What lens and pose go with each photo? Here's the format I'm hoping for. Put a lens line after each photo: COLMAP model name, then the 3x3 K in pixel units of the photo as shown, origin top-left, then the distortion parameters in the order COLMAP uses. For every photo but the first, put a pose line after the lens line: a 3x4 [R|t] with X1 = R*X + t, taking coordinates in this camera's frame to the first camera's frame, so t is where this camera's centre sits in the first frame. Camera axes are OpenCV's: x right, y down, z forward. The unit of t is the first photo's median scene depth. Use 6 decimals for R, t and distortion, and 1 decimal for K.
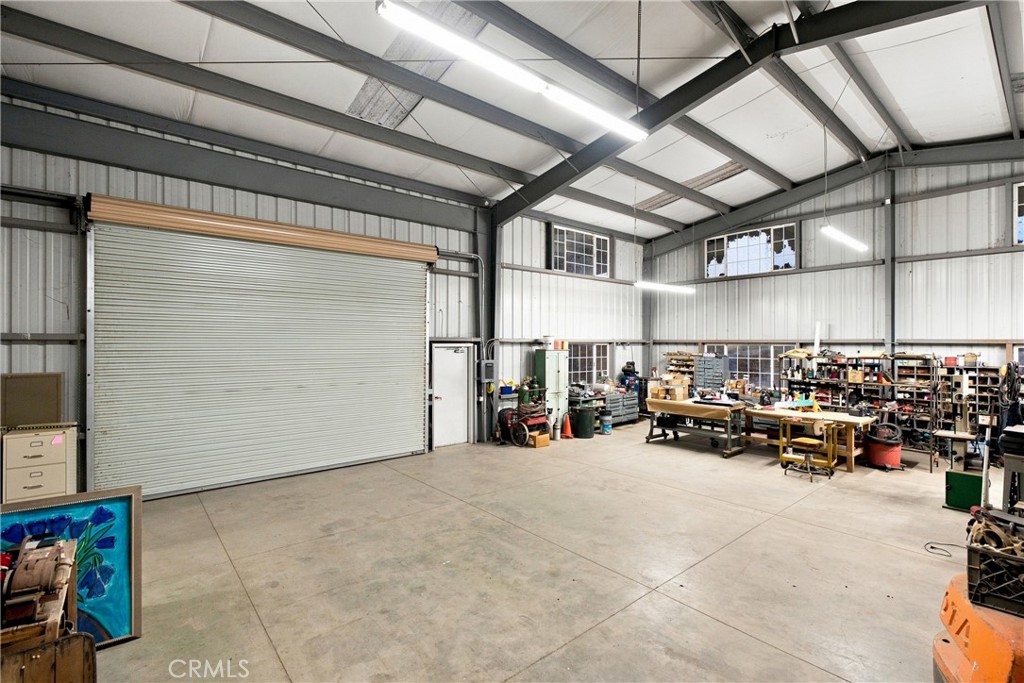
lens RADIAL K [[463.1, 0, 513.8], [0, 463.1, 341.4], [0, 0, 1]] dist [-0.004039, 0.001085]
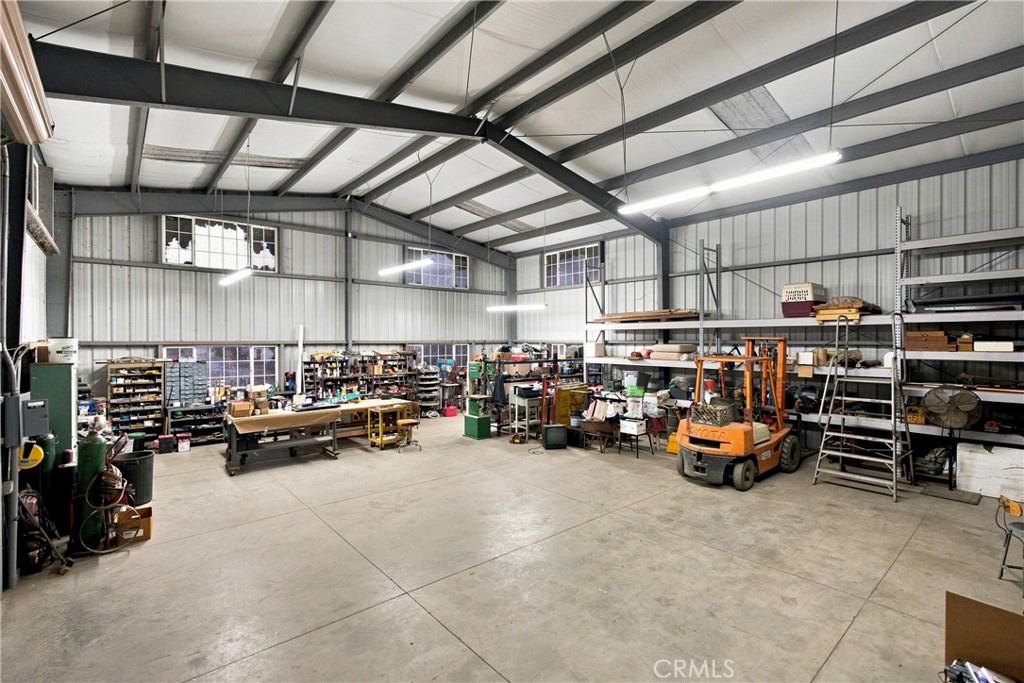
lens RADIAL K [[463.1, 0, 507.2], [0, 463.1, 342.2], [0, 0, 1]] dist [-0.004039, 0.001085]
pose [[-0.001547, -0.008992, 0.999958, -0.541289], [-0.001150, 0.999959, 0.008990, -0.013649], [-0.999998, -0.001136, -0.001558, 0.604902]]
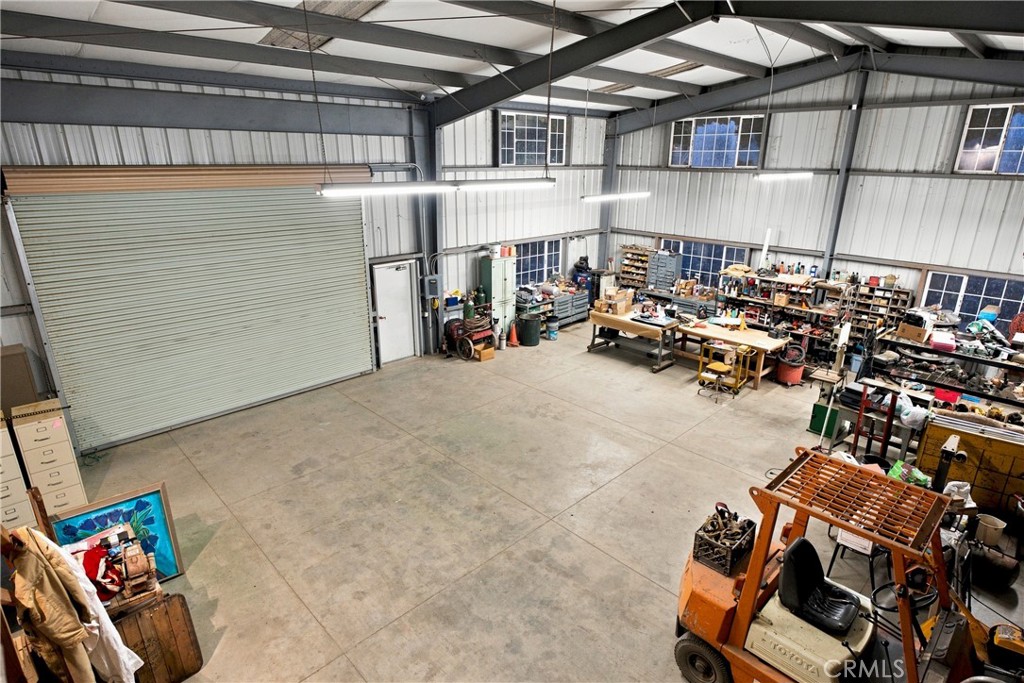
lens RADIAL K [[551.3, 0, 513.6], [0, 551.3, 339.3], [0, 0, 1]] dist [-0.000675, 0.002402]
pose [[0.997525, -0.016557, 0.068336, 0.039466], [-0.005973, 0.948415, 0.316975, -0.223675], [-0.070059, -0.316599, 0.945969, -0.172037]]
